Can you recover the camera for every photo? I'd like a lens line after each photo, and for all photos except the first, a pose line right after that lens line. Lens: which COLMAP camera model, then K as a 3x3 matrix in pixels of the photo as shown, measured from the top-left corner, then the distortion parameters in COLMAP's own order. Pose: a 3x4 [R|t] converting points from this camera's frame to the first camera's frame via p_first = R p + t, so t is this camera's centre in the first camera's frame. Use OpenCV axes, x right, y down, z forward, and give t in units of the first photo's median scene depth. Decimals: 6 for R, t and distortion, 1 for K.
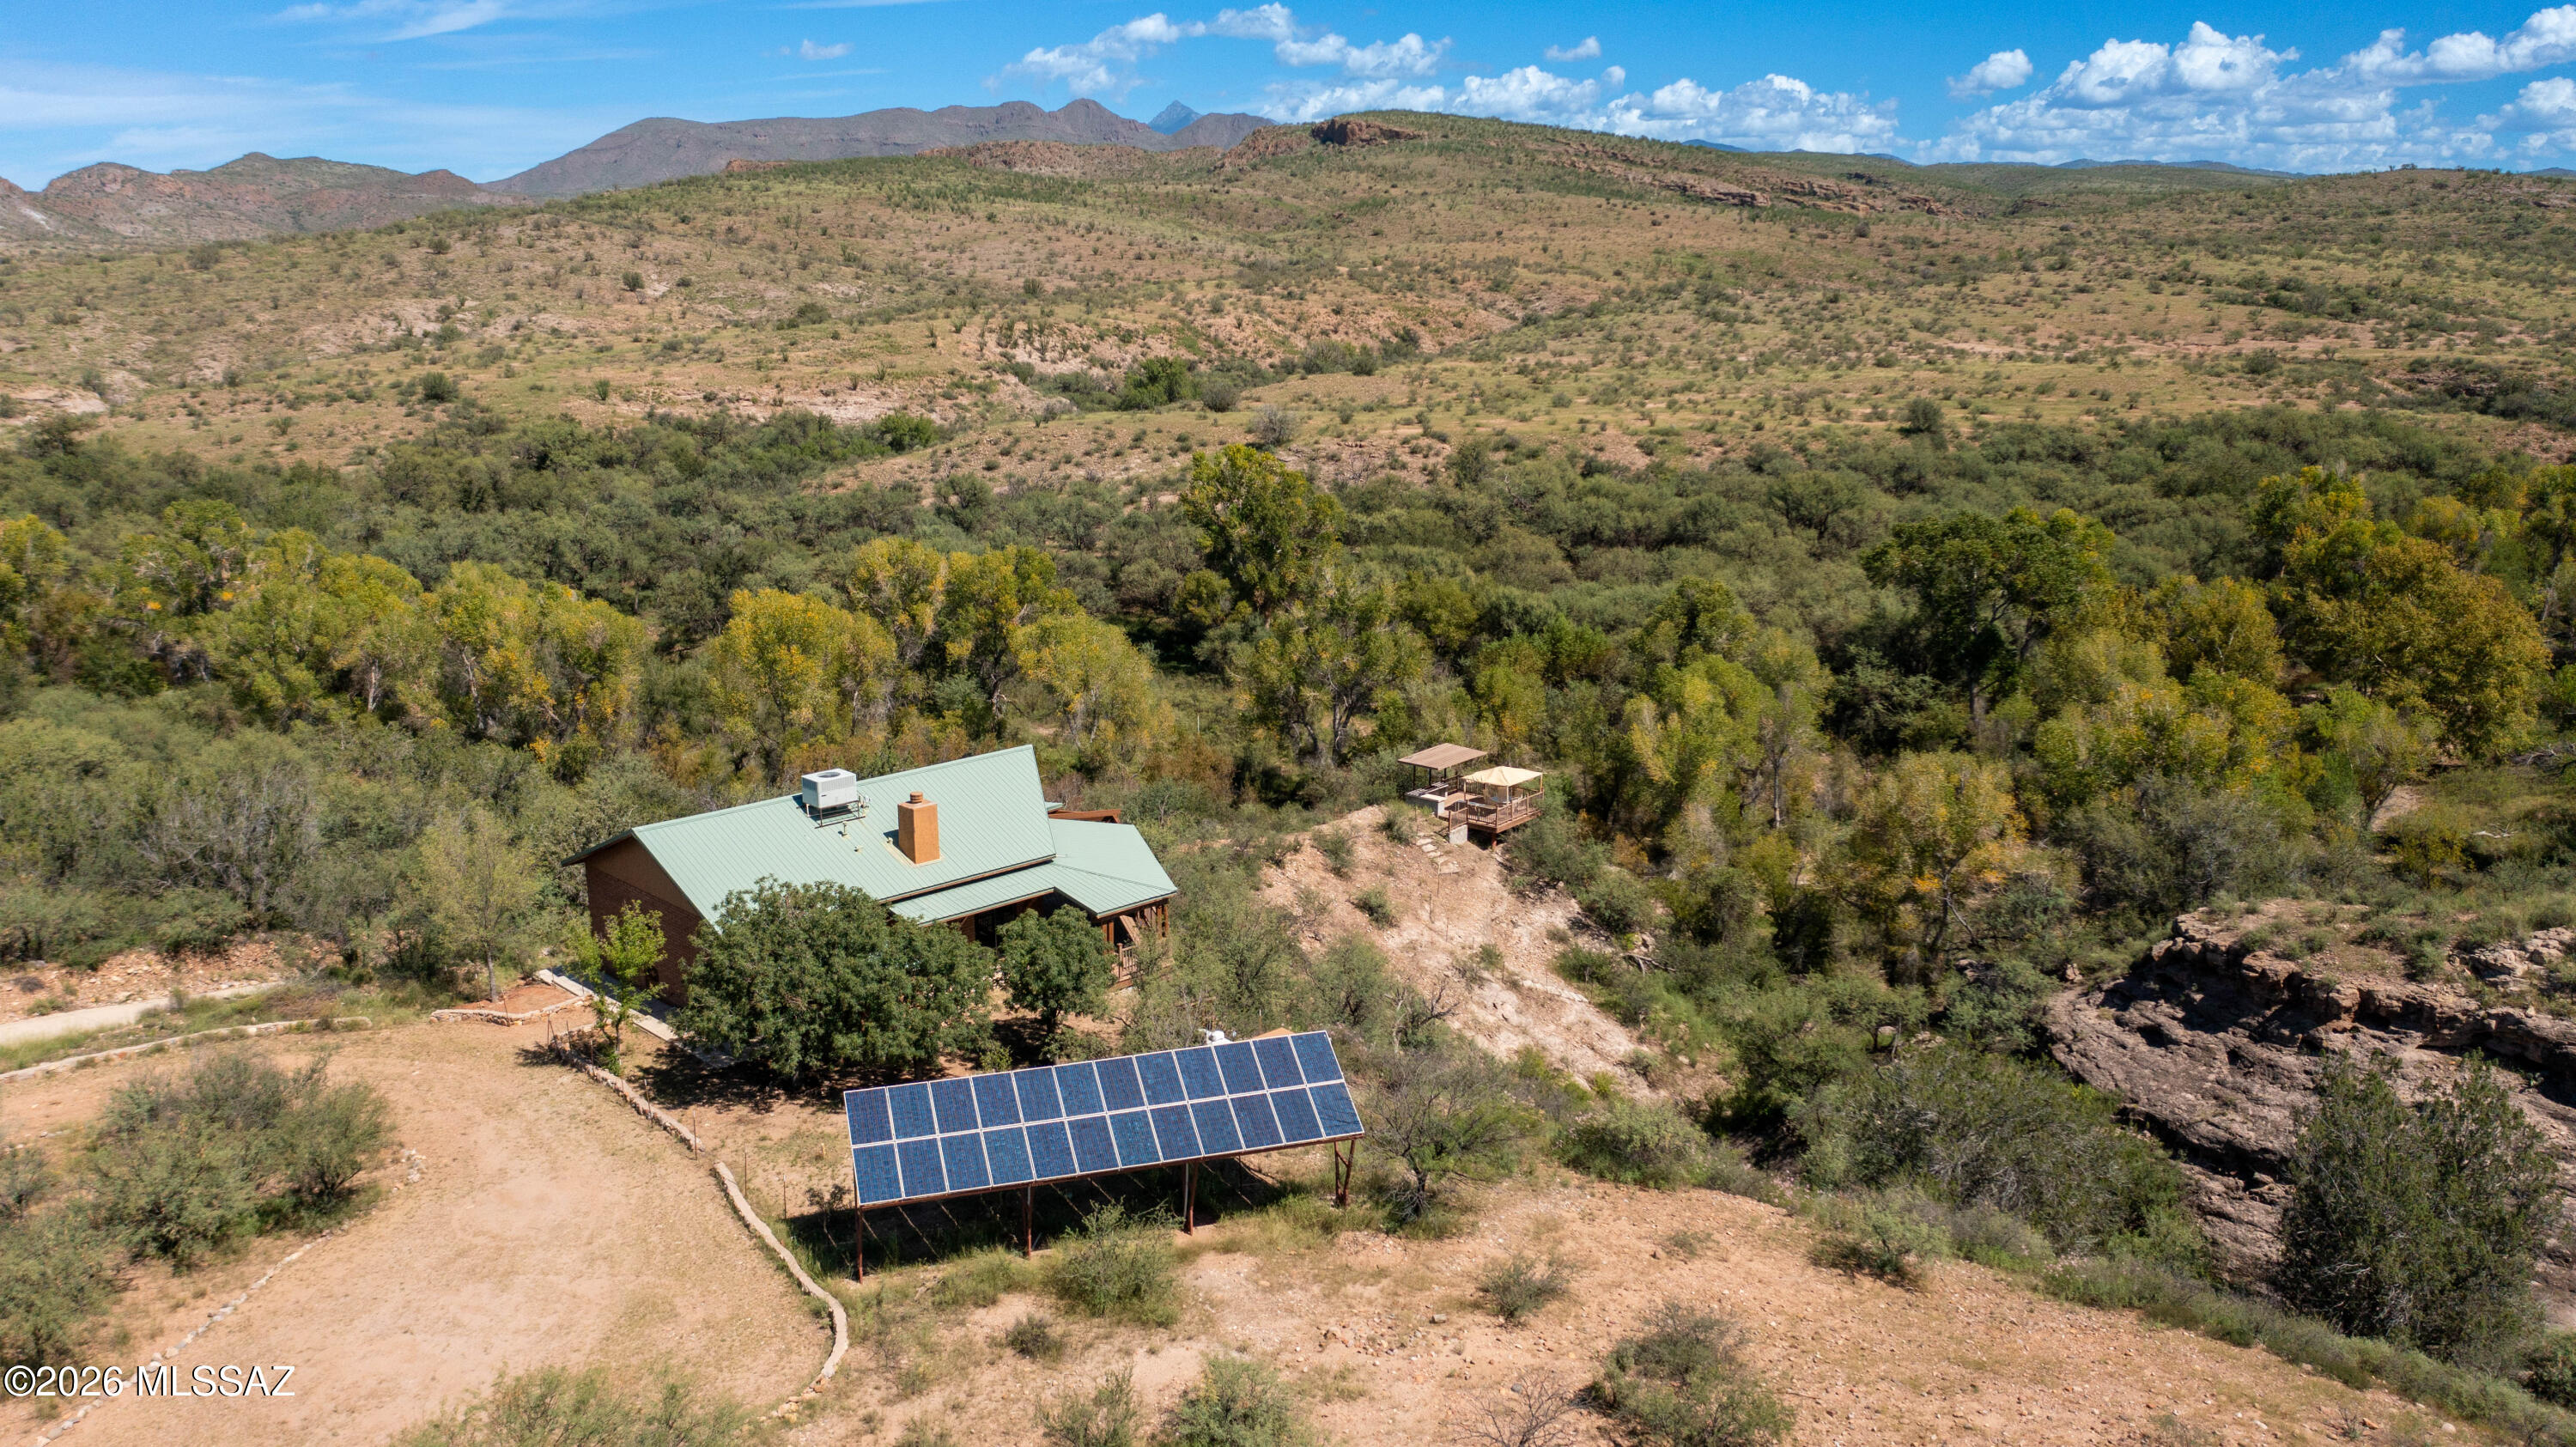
lens RADIAL K [[2058.3, 0, 1290.1], [0, 2058.3, 730.5], [0, 0, 1]] dist [-0.026018, 0.006014]
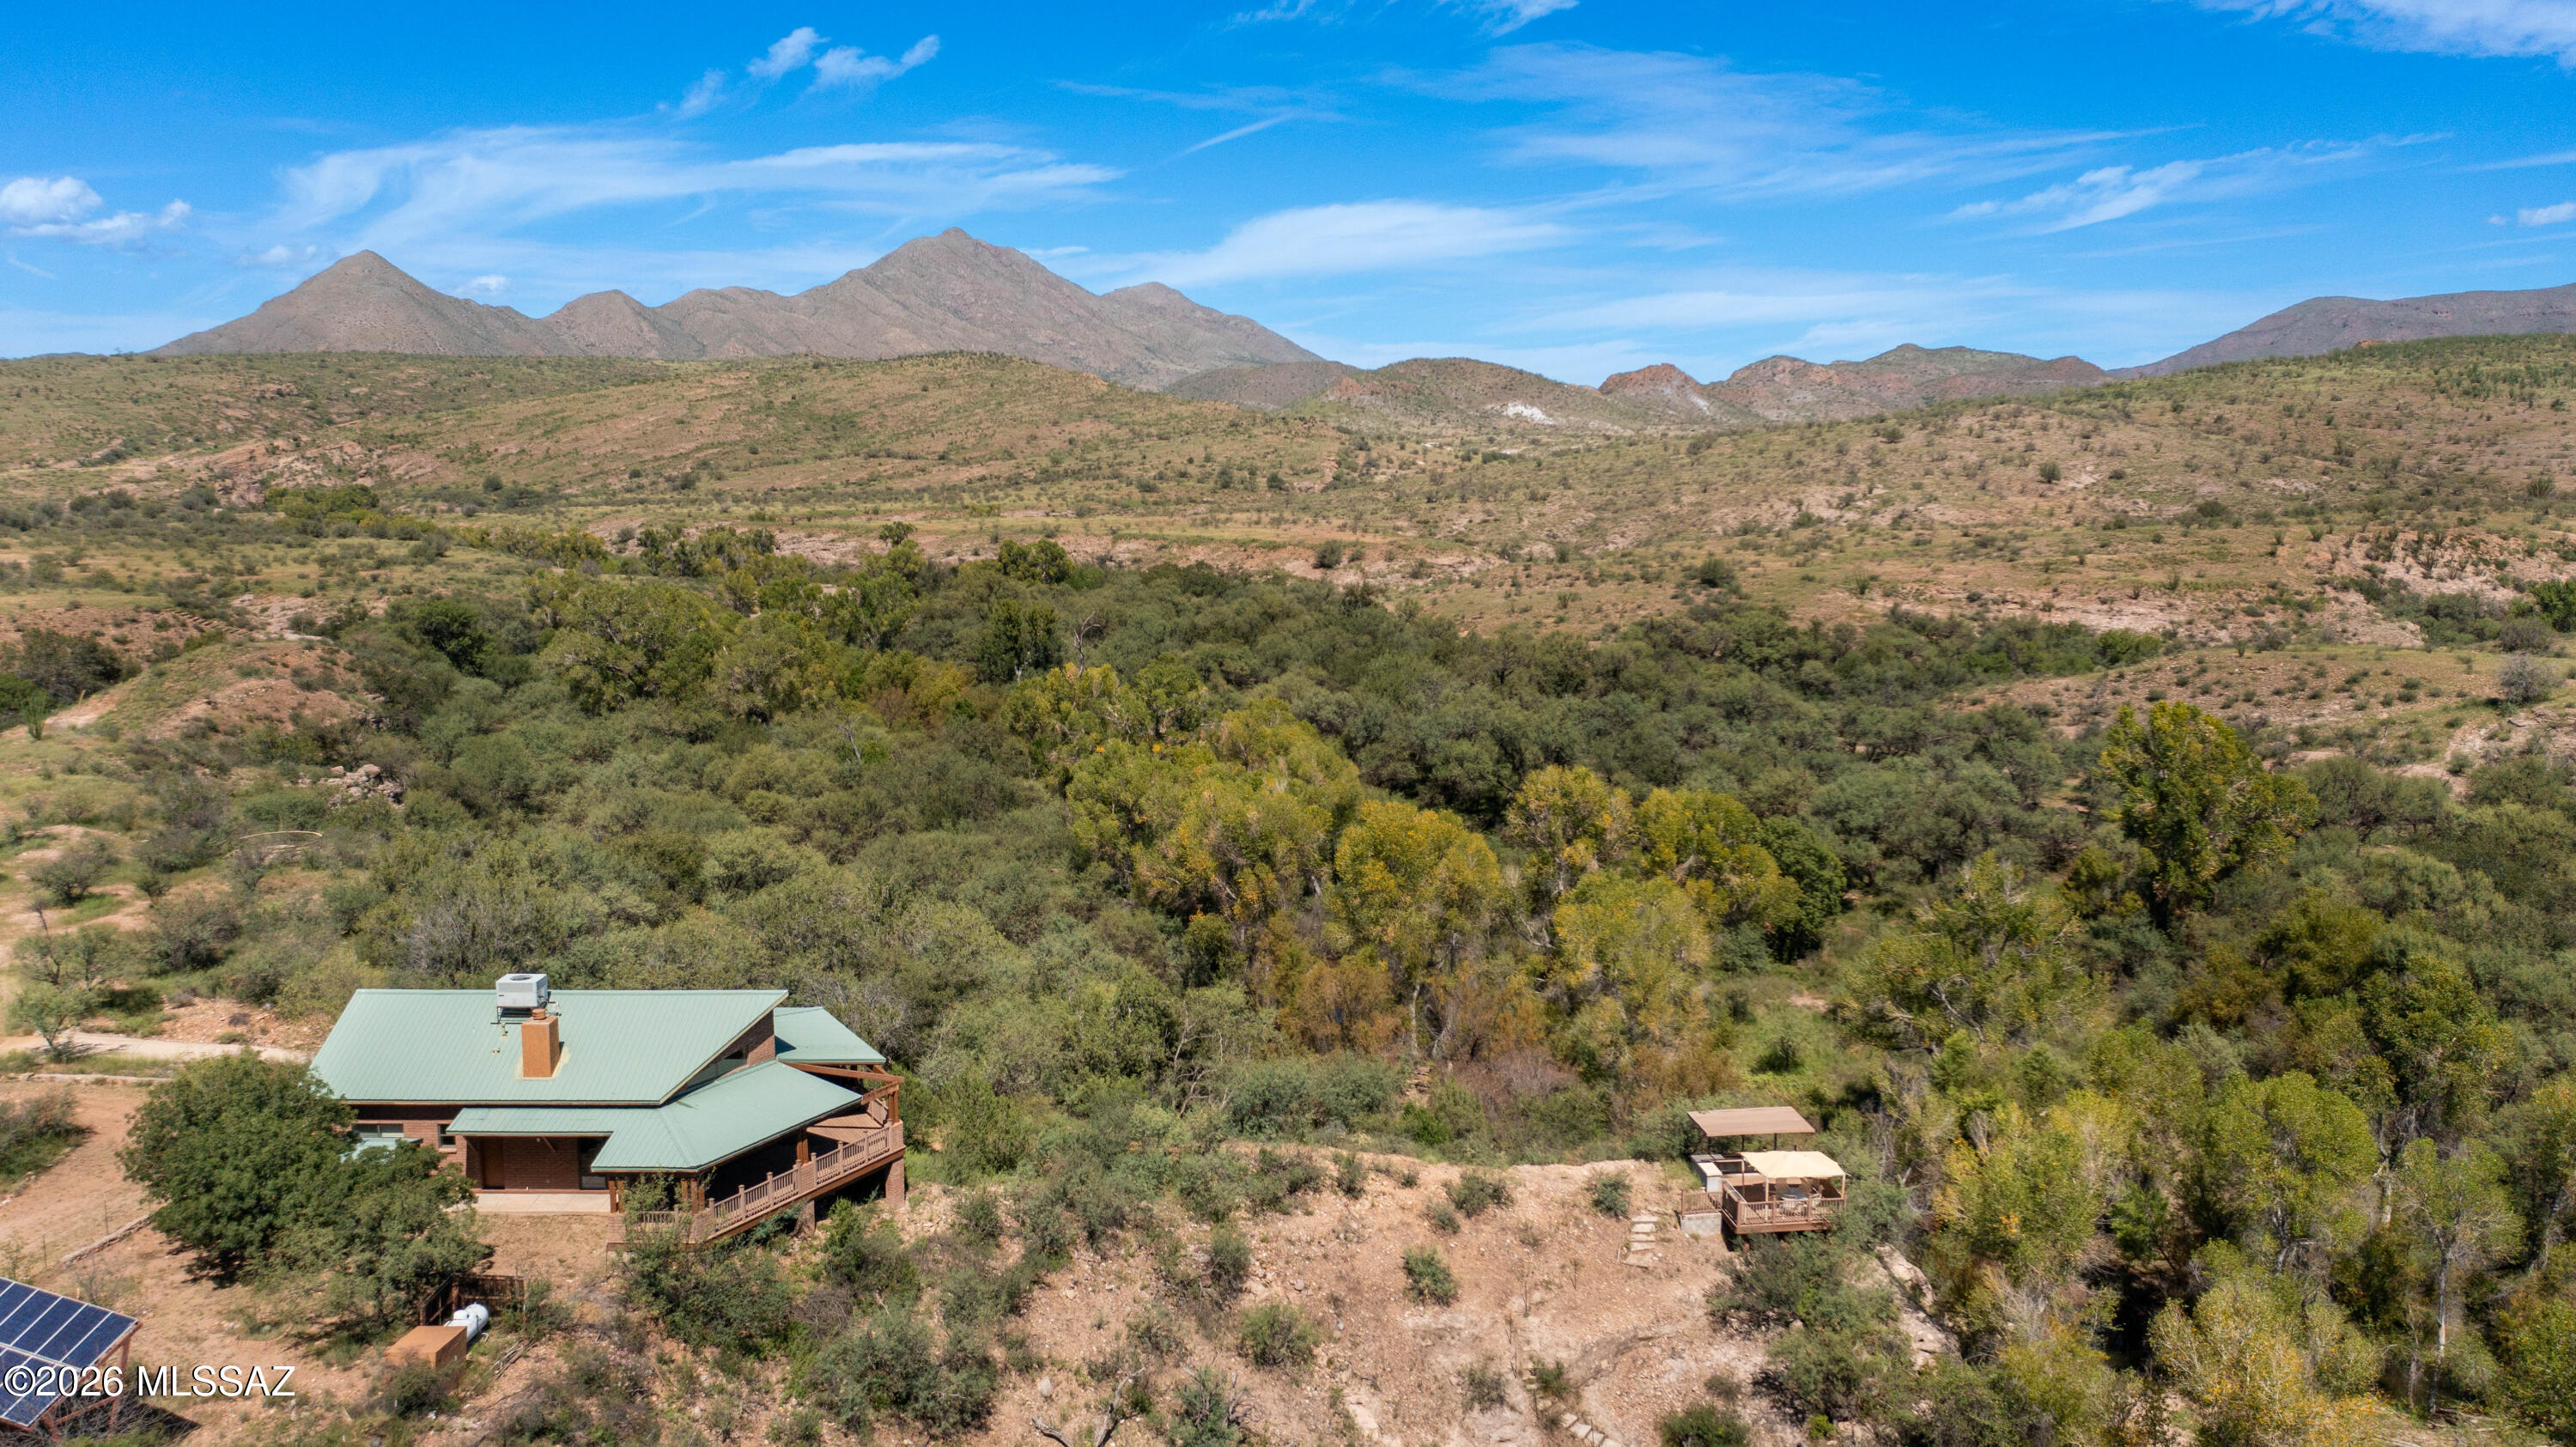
lens RADIAL K [[2058.3, 0, 1289.2], [0, 2058.3, 722.0], [0, 0, 1]] dist [-0.026018, 0.006014]
pose [[0.704414, 0.099670, -0.702757, 0.112753], [-0.161889, 0.986556, -0.022349, -0.021095], [0.691082, 0.129512, 0.711079, 0.070028]]
